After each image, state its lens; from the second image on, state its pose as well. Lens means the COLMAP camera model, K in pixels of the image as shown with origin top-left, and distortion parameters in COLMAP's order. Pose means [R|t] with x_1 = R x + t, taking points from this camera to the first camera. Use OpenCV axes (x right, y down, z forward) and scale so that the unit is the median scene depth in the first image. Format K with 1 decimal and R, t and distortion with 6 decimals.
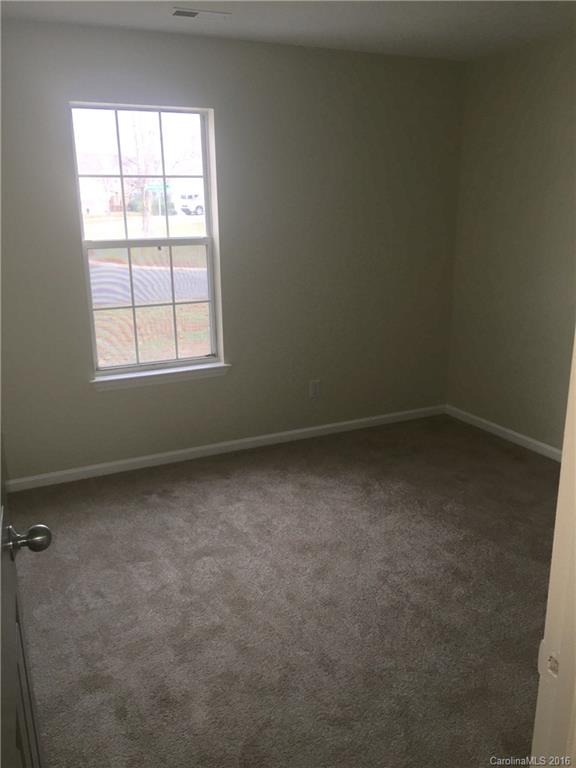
lens RADIAL K [[654.2, 0, 288.0], [0, 654.2, 384.0], [0, 0, 1]] dist [0.076897, -0.118928]
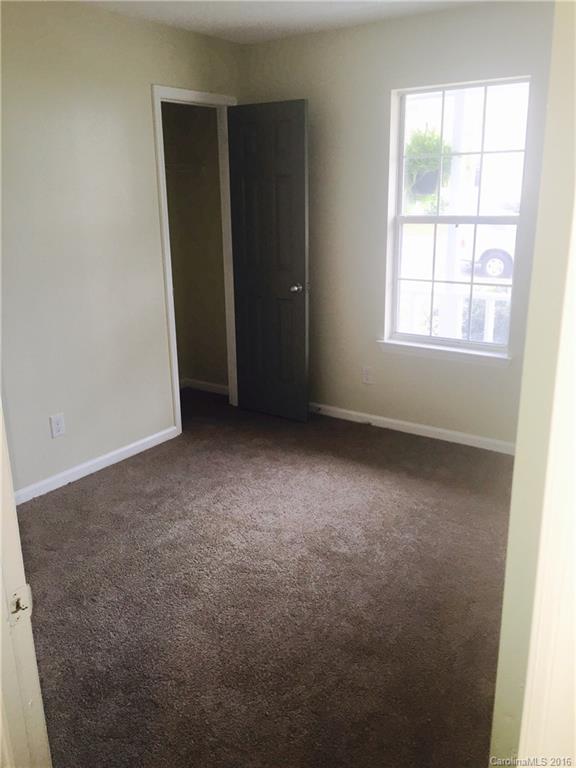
lens RADIAL K [[654.2, 0, 288.0], [0, 654.2, 384.0], [0, 0, 1]] dist [0.076897, -0.118928]
pose [[0.504097, 0.254087, -0.825425, 0.577603], [-0.222012, 0.961749, 0.160465, -0.080644], [0.834624, 0.102364, 0.541225, 0.272600]]
